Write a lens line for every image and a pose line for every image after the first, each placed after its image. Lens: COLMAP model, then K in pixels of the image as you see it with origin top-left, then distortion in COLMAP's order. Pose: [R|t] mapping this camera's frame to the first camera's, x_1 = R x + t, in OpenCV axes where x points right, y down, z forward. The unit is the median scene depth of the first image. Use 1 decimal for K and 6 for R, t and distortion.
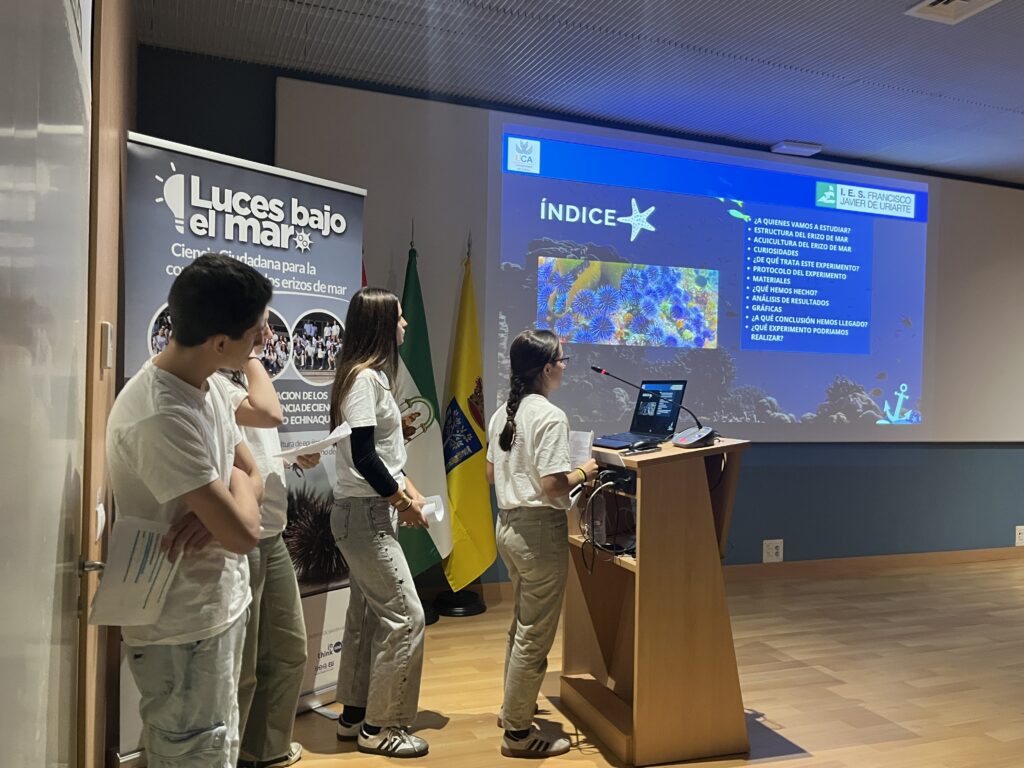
lens RADIAL K [[899.8, 0, 512.0], [0, 899.8, 384.0], [0, 0, 1]] dist [-0.095009, 0.376581]
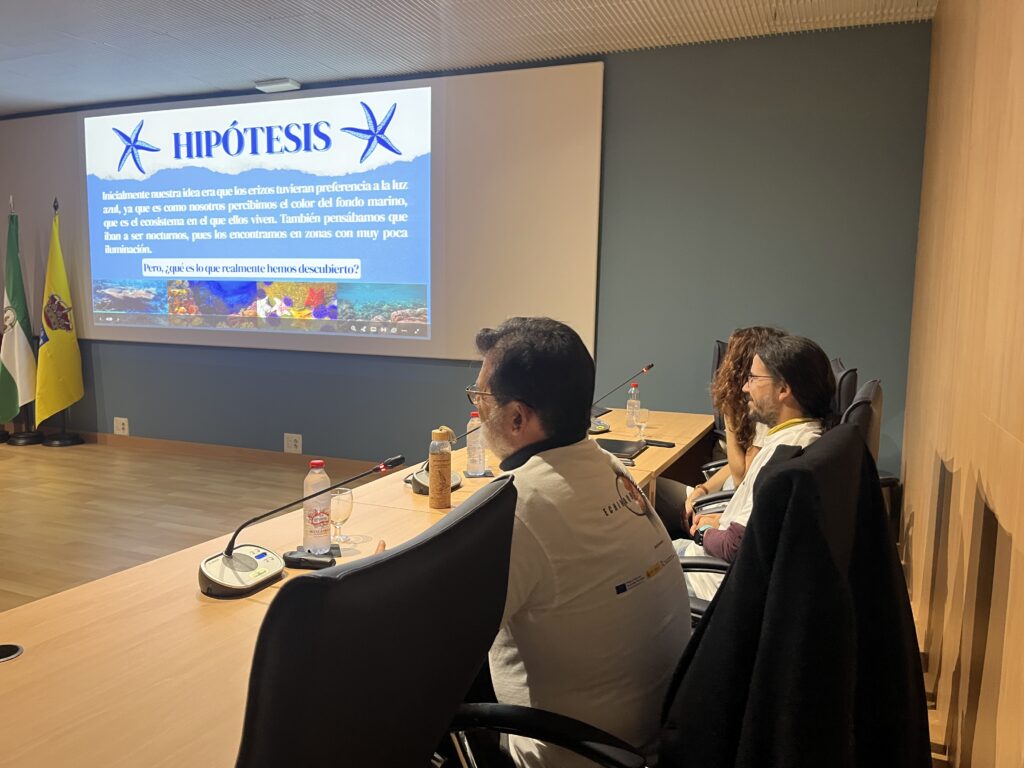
lens RADIAL K [[782.3, 0, 512.0], [0, 782.3, 384.0], [0, 0, 1]] dist [0.056004, -0.087925]
pose [[0.706558, 0.070310, -0.704153, 2.215380], [-0.007650, 0.995753, 0.091750, 0.019851], [0.707614, -0.059440, 0.704095, 0.866817]]
